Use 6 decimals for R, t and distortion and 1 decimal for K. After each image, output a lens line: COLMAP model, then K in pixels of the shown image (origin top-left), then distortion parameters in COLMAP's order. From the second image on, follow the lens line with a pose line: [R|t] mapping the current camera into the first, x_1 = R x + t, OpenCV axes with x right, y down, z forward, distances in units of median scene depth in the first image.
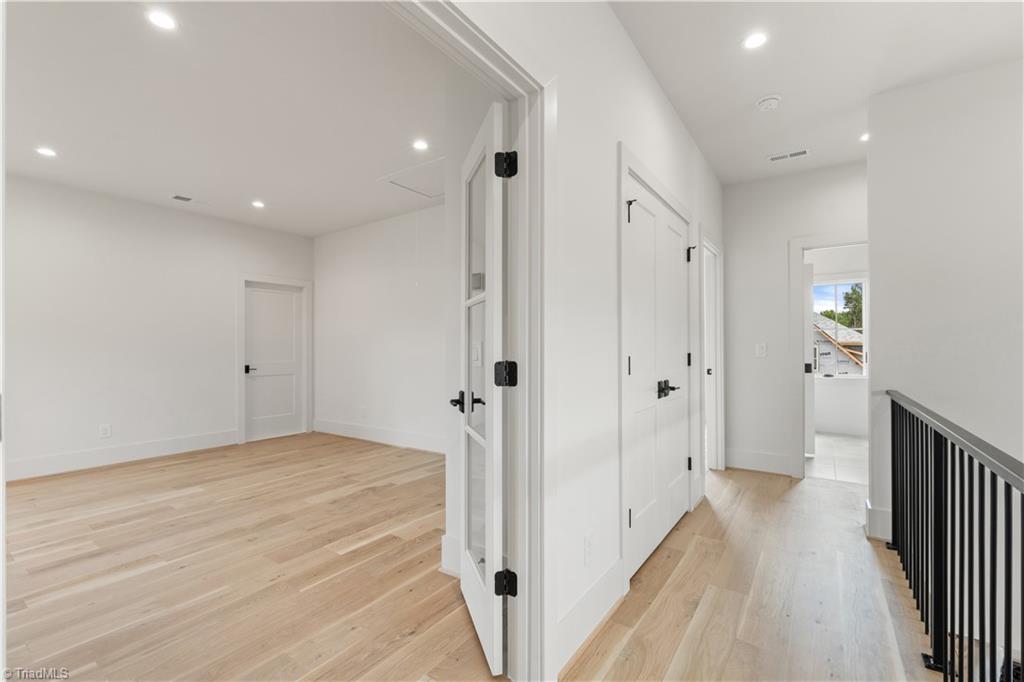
lens RADIAL K [[447.0, 0, 508.1], [0, 447.0, 343.0], [0, 0, 1]] dist [-0.001440, 0.000037]
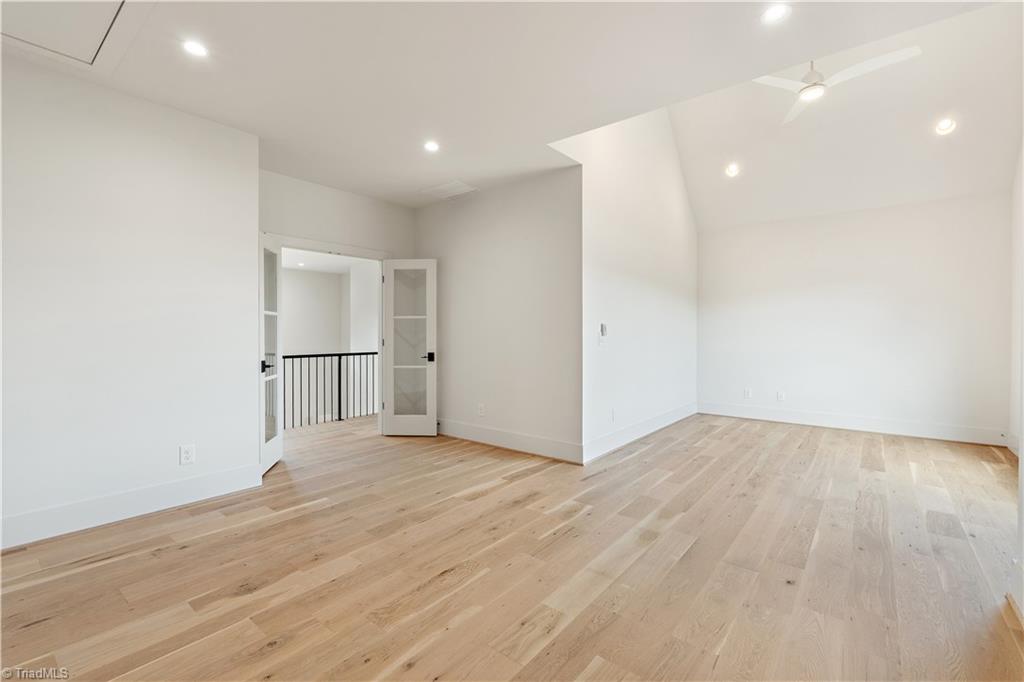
lens RADIAL K [[447.0, 0, 506.7], [0, 447.0, 335.7], [0, 0, 1]] dist [-0.001440, 0.000037]
pose [[-0.997342, 0.001264, 0.072846, -0.805463], [0.001631, 0.999986, 0.004978, 0.004148], [-0.072839, 0.005084, -0.997331, 1.830749]]
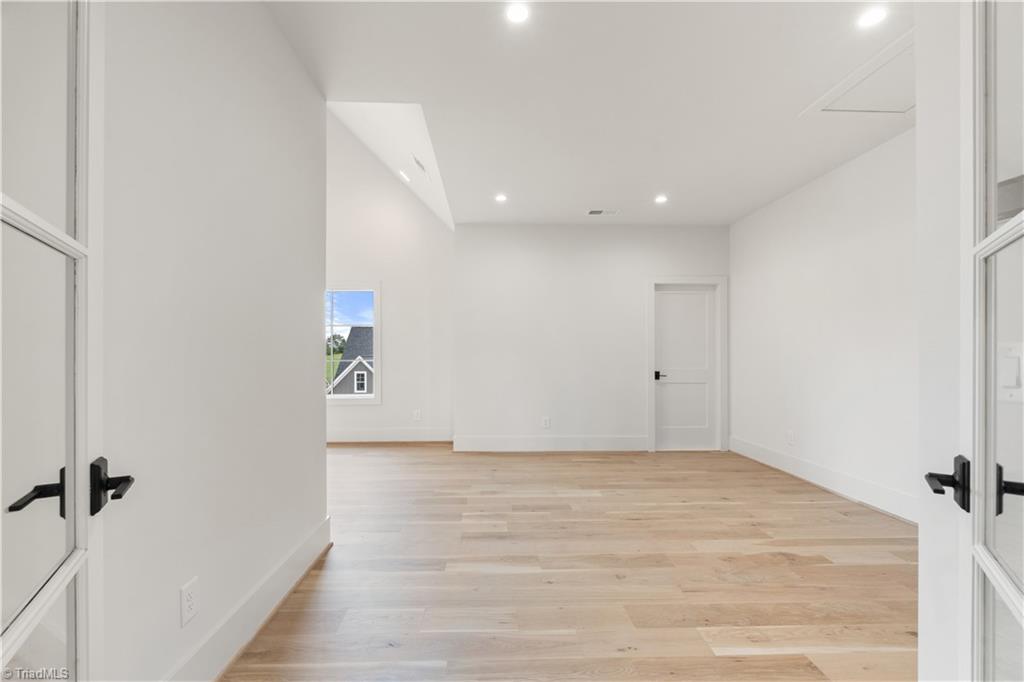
lens RADIAL K [[447.0, 0, 503.6], [0, 447.0, 351.1], [0, 0, 1]] dist [-0.001440, 0.000037]
pose [[0.601047, 0.000270, -0.799214, -0.017966], [0.004248, 0.999985, 0.003532, 0.001646], [0.799203, -0.005518, 0.601036, 0.269301]]
